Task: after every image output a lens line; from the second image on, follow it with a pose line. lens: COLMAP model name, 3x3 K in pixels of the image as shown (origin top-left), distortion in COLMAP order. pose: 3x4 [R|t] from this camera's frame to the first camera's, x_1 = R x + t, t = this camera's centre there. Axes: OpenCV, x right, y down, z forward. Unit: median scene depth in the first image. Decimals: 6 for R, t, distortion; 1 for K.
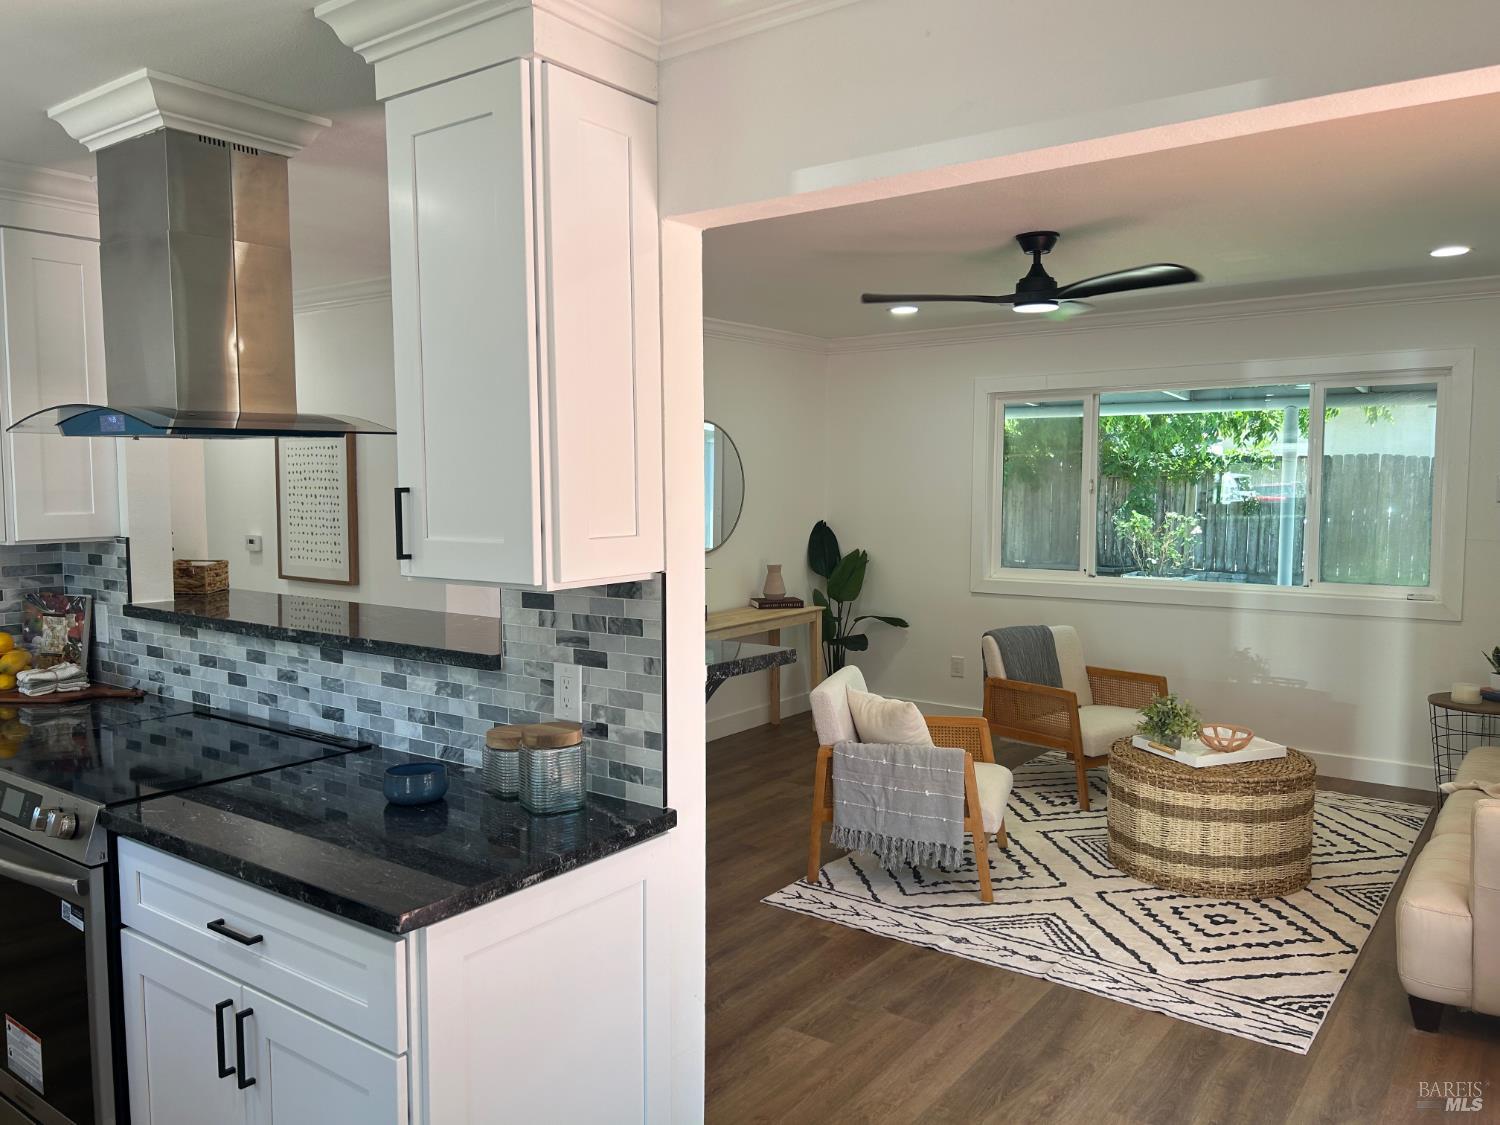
lens RADIAL K [[1171.6, 0, 750.0], [0, 1171.6, 562.5], [0, 0, 1]] dist [0.057938, -0.069981]
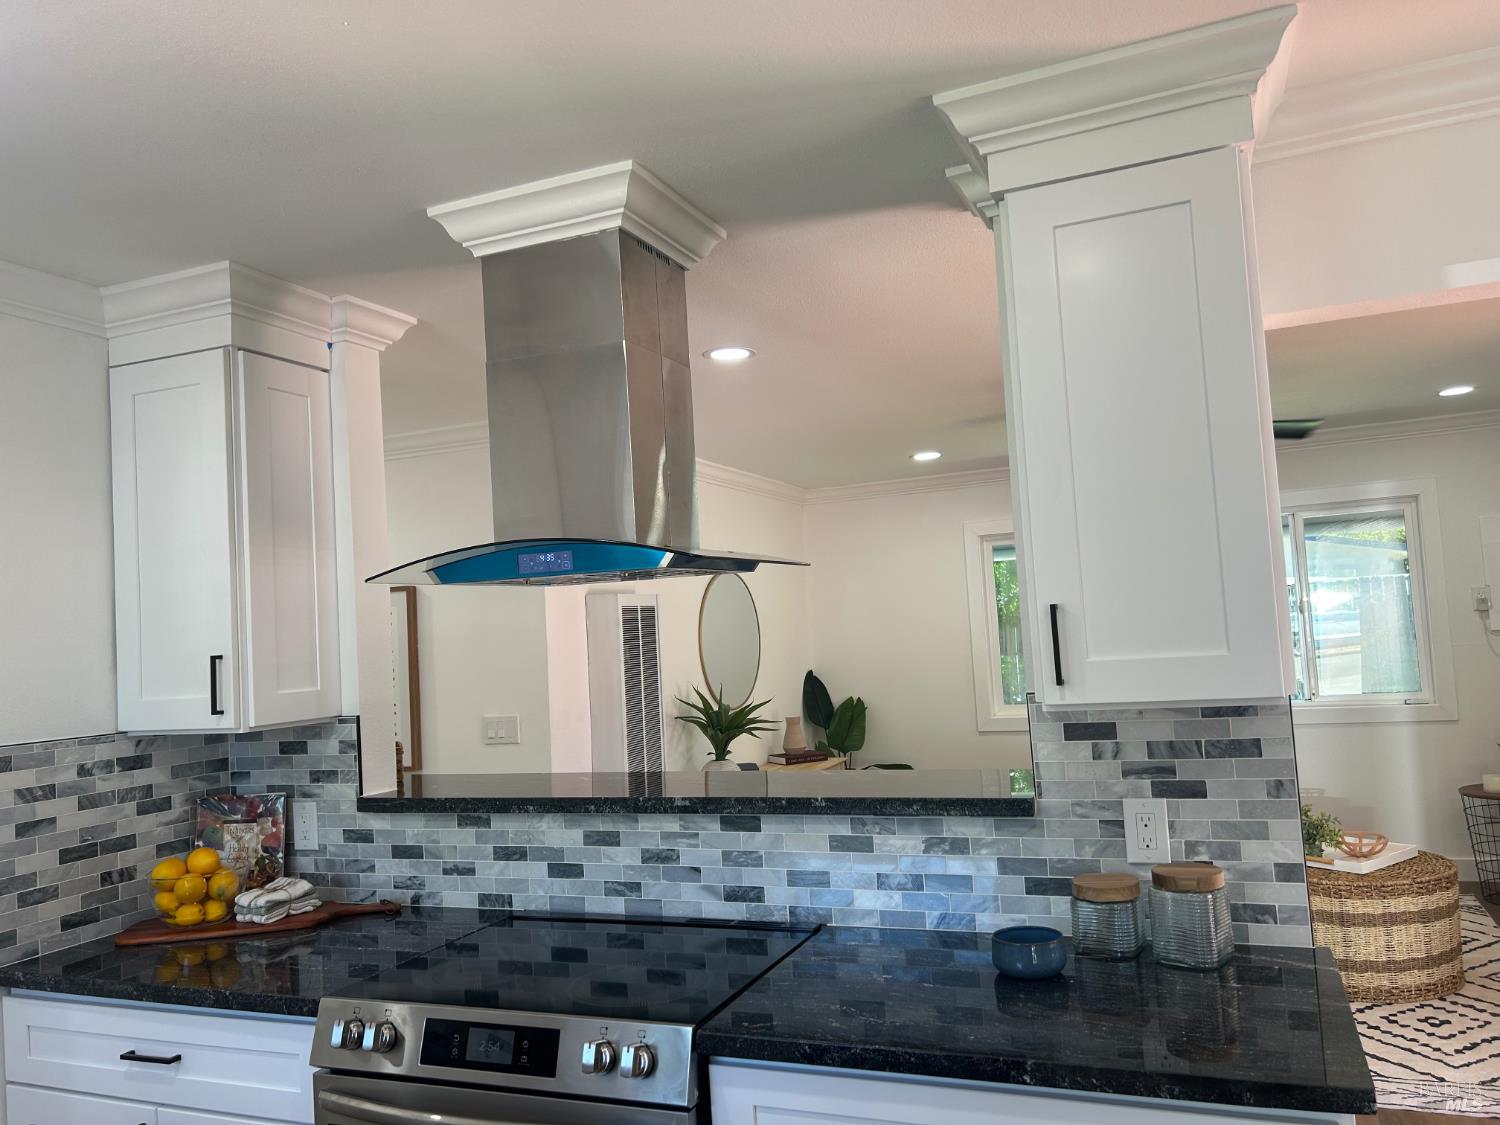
lens RADIAL K [[1159.2, 0, 750.0], [0, 1159.2, 562.5], [0, 0, 1]] dist [0.080690, -0.104016]
pose [[0.967253, -0.039208, 0.250768, -0.489175], [0.074987, 0.988038, -0.134752, 0.004367], [-0.242485, 0.149144, 0.958622, 0.136145]]
